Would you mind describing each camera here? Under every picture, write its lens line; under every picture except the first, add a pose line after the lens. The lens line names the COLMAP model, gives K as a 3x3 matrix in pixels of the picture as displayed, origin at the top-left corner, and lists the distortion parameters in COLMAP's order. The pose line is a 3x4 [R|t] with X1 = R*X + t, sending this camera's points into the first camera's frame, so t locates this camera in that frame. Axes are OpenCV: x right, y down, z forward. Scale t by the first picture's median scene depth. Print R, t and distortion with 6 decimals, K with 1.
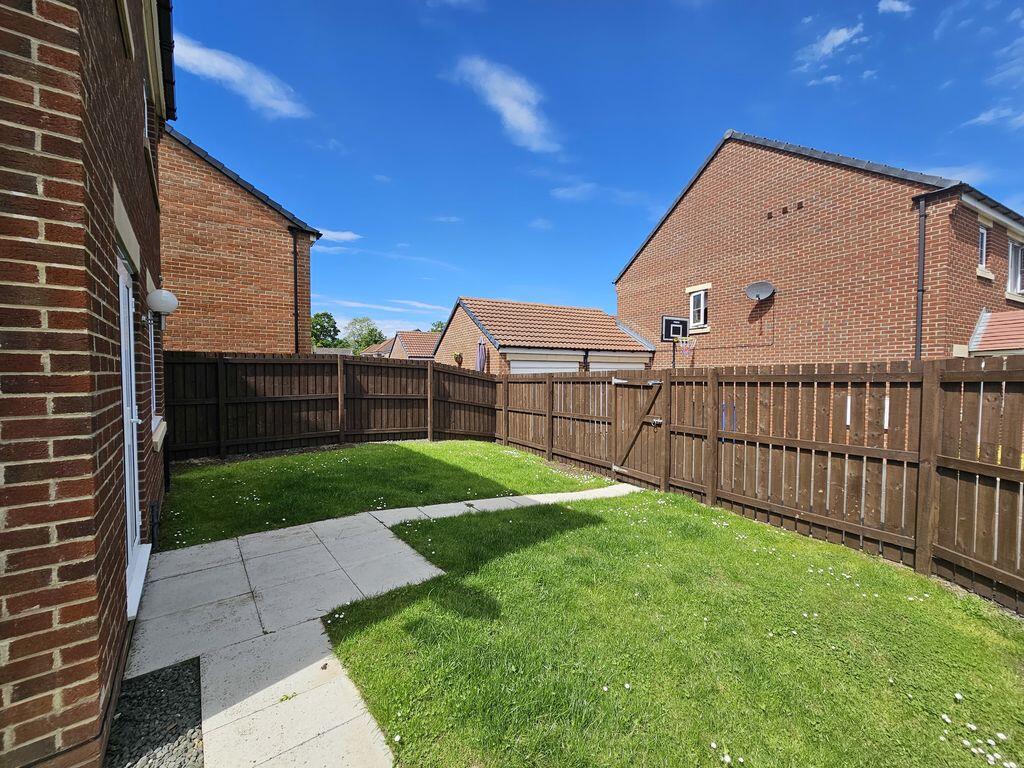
lens RADIAL K [[409.7, 0, 512.0], [0, 409.7, 384.0], [0, 0, 1]] dist [0.000335, -0.000018]
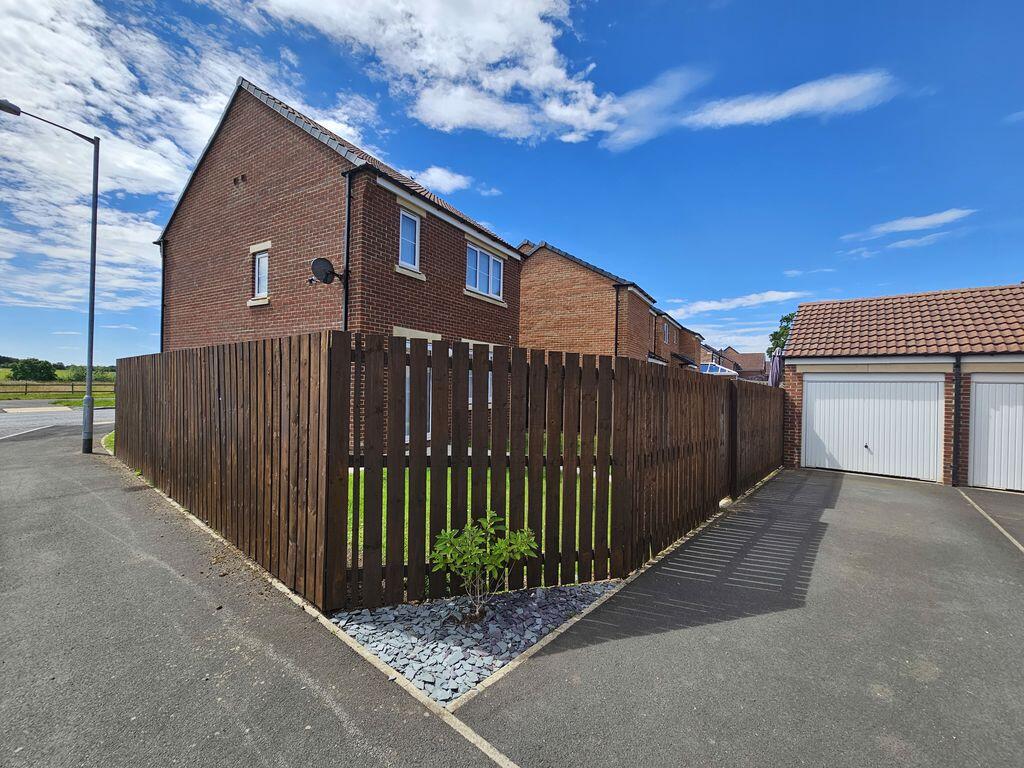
lens RADIAL K [[409.7, 0, 512.0], [0, 409.7, 384.0], [0, 0, 1]] dist [0.000335, -0.000018]
pose [[0.342454, 0.003676, -0.939527, 0.544793], [-0.053379, 0.998453, -0.015550, 0.009549], [0.938017, 0.055476, 0.342120, 0.134044]]
